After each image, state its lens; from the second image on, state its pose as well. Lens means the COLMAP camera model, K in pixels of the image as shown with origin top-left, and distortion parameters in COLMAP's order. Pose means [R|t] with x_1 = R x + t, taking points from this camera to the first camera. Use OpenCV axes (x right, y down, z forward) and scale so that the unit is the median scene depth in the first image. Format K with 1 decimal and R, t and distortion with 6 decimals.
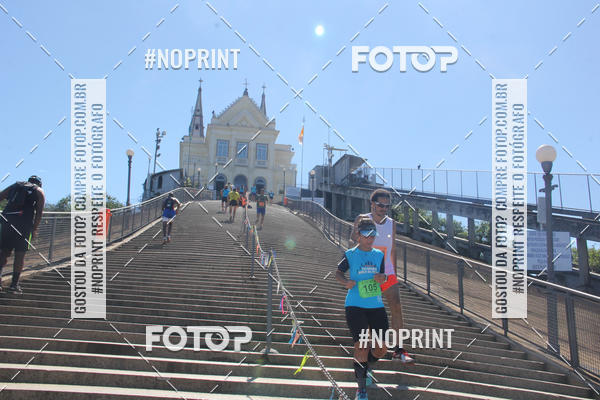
lens RADIAL K [[542.1, 0, 302.2], [0, 542.1, 191.3], [0, 0, 1]] dist [-0.157845, 0.131562]
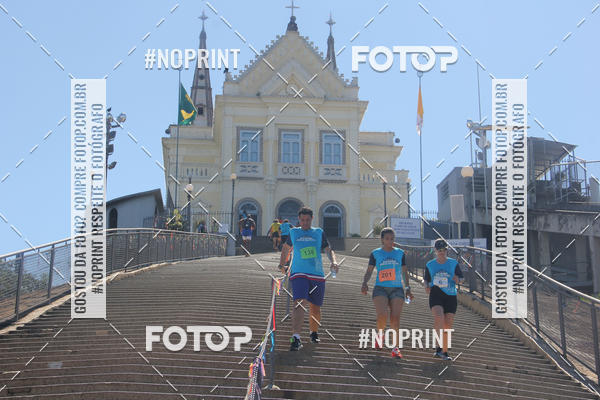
lens RADIAL K [[857.3, 0, 284.4], [0, 857.3, 201.0], [0, 0, 1]] dist [0.044055, 0.059452]
pose [[0.989038, -0.054548, -0.137219, -0.017299], [0.048716, 0.997775, -0.045508, 0.005274], [0.139396, 0.038324, 0.989495, 0.276332]]
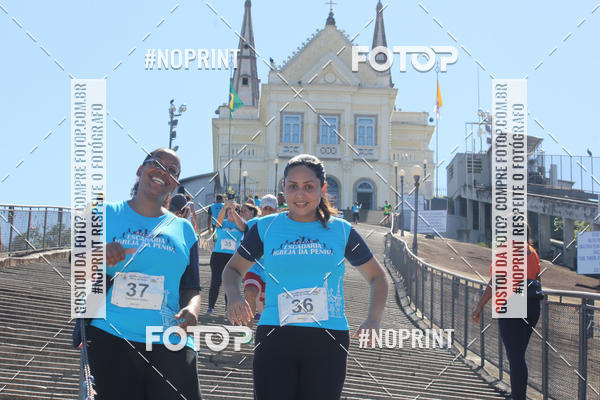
lens RADIAL K [[2714.7, 0, 300.0], [0, 2714.7, 199.9], [0, 0, 1]] dist [-0.254118, 0.868857]
pose [[0.979404, -0.047344, -0.196284, 0.407406], [0.045830, 0.998874, -0.012252, 0.025830], [0.196643, 0.003004, 0.980471, -1.728478]]
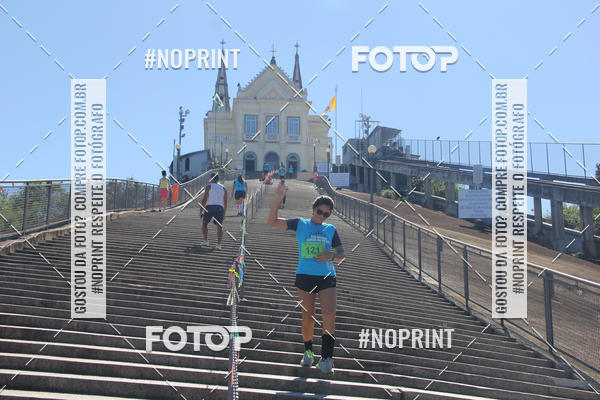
lens RADIAL K [[1041.6, 0, 294.1], [0, 1041.6, 199.0], [0, 0, 1]] dist [0.352253, 0.146695]
pose [[0.991034, -0.040799, -0.127225, 0.157475], [0.044760, 0.998593, 0.028427, 0.000866], [0.125887, -0.033867, 0.991466, -0.814867]]
